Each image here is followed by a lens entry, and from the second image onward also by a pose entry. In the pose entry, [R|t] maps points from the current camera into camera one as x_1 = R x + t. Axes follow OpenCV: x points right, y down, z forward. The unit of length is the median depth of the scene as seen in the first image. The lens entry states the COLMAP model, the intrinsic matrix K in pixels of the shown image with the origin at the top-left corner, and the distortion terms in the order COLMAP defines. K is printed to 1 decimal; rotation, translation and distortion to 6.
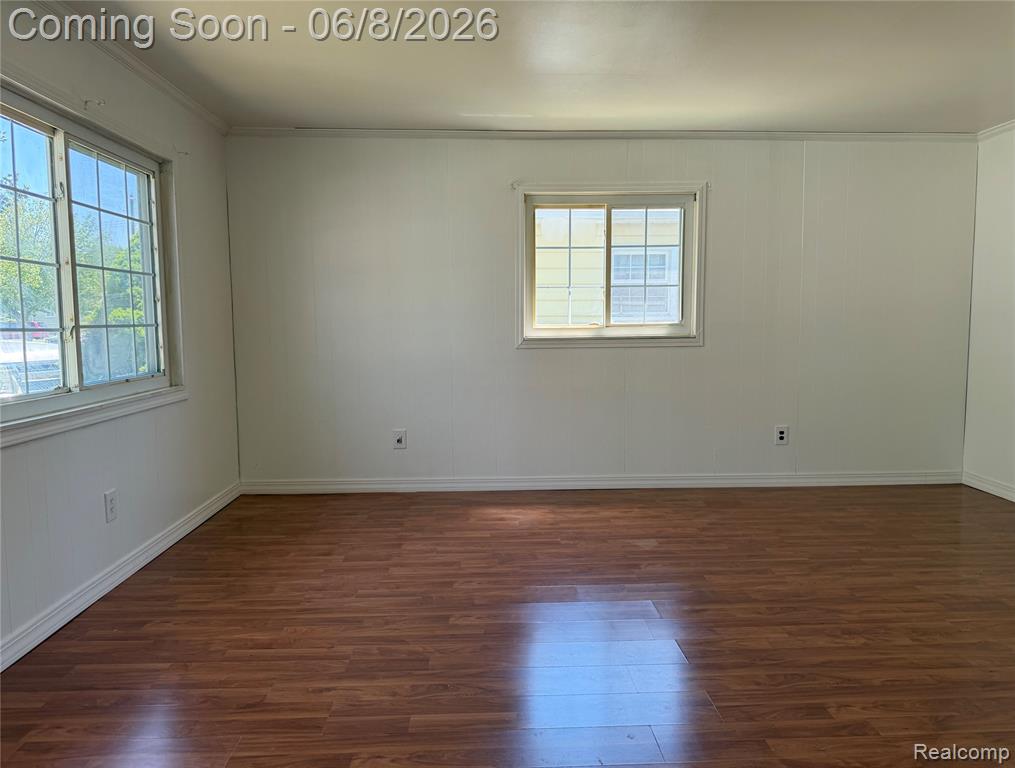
lens RADIAL K [[729.9, 0, 511.5], [0, 729.9, 385.1], [0, 0, 1]] dist [0.120102, -0.150405]
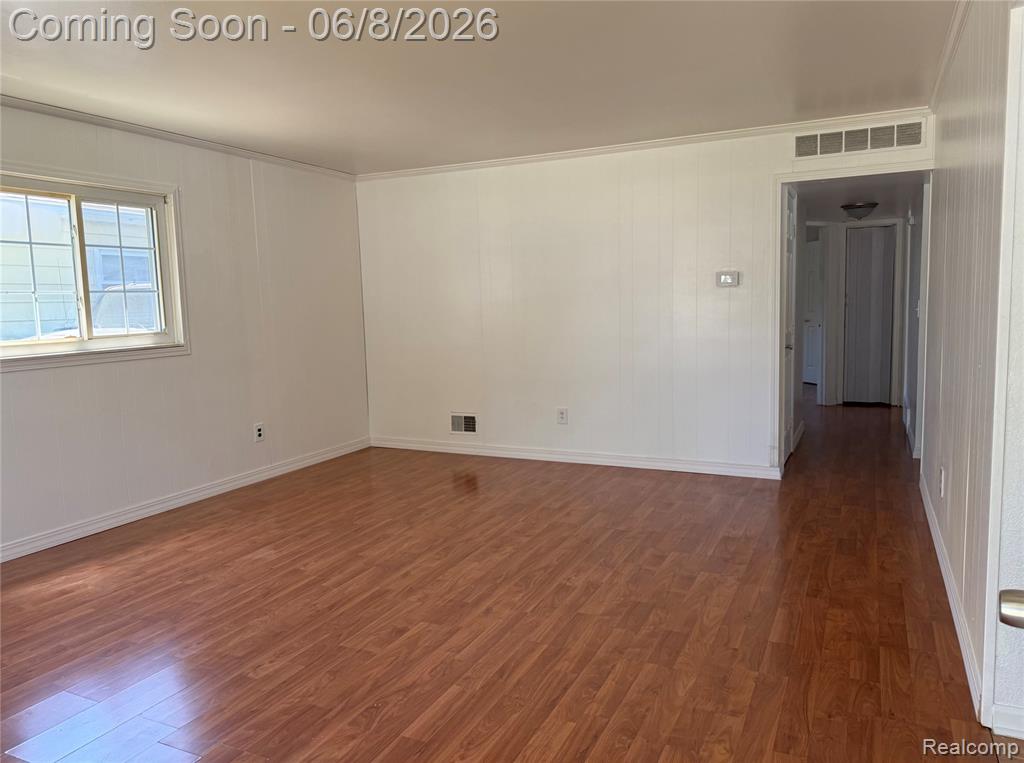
lens RADIAL K [[743.6, 0, 509.7], [0, 743.6, 378.3], [0, 0, 1]] dist [0.080143, -0.115090]
pose [[0.473356, -0.099017, 0.875288, -0.497003], [0.107490, 0.992729, 0.054172, -0.036944], [-0.874288, 0.068442, 0.480558, 0.197940]]
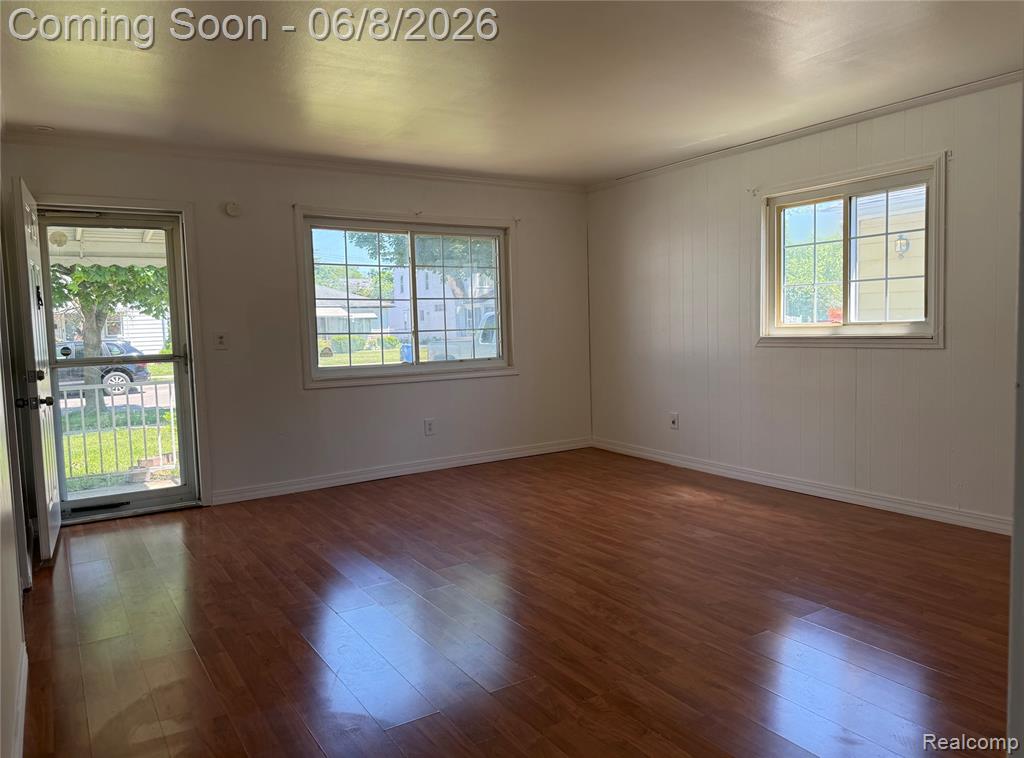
lens RADIAL K [[715.7, 0, 509.7], [0, 715.7, 371.7], [0, 0, 1]] dist [0.082407, -0.104186]
pose [[0.494455, 0.050927, -0.867710, 0.883233], [-0.055570, 0.998092, 0.026914, -0.027663], [0.867425, 0.034911, 0.496342, 0.223149]]
